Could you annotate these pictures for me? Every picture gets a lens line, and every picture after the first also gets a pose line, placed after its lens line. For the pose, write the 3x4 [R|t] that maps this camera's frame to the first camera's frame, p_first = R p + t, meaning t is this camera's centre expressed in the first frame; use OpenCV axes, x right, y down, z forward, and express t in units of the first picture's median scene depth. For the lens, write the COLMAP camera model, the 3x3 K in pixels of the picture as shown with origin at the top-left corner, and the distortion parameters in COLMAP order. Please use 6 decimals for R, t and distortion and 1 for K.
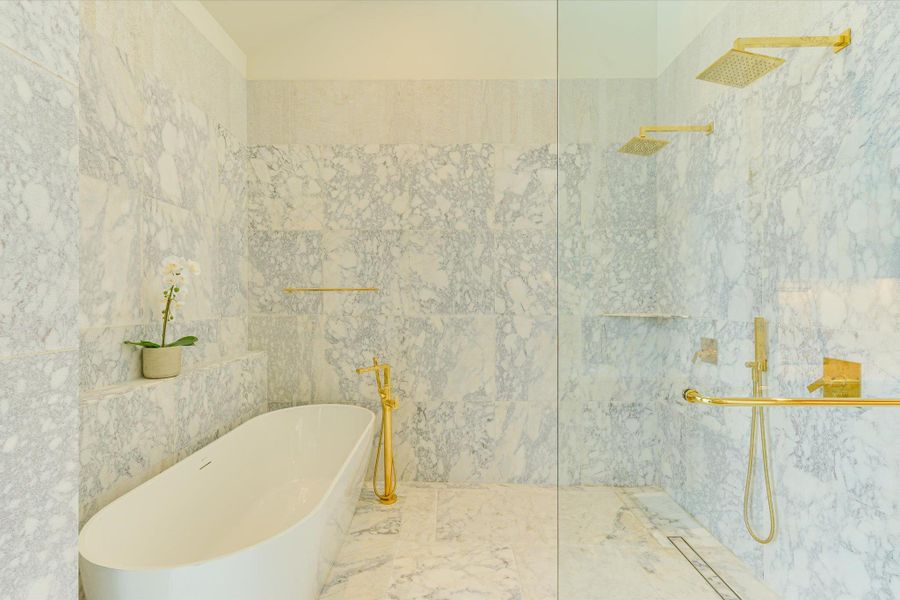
lens RADIAL K [[398.5, 0, 450.0], [0, 398.5, 300.0], [0, 0, 1]] dist [-0.001301, 0.000013]
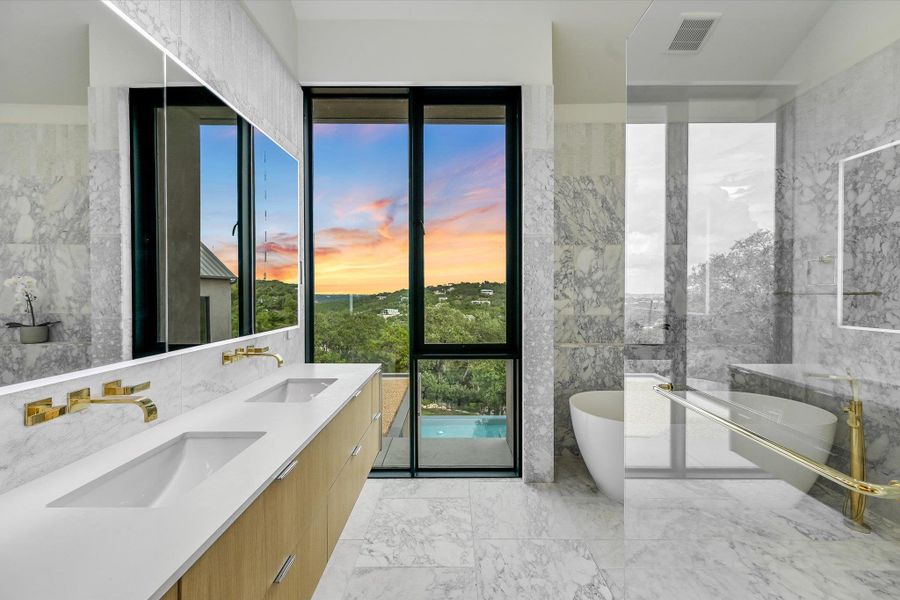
lens RADIAL K [[370.7, 0, 450.0], [0, 370.7, 300.0], [0, 0, 1]] dist [0.000078, -0.000002]
pose [[-0.012442, 0.024258, -0.999628, 0.635191], [0.001864, 0.999705, 0.024236, -0.033542], [0.999921, -0.001562, -0.012484, 0.079285]]
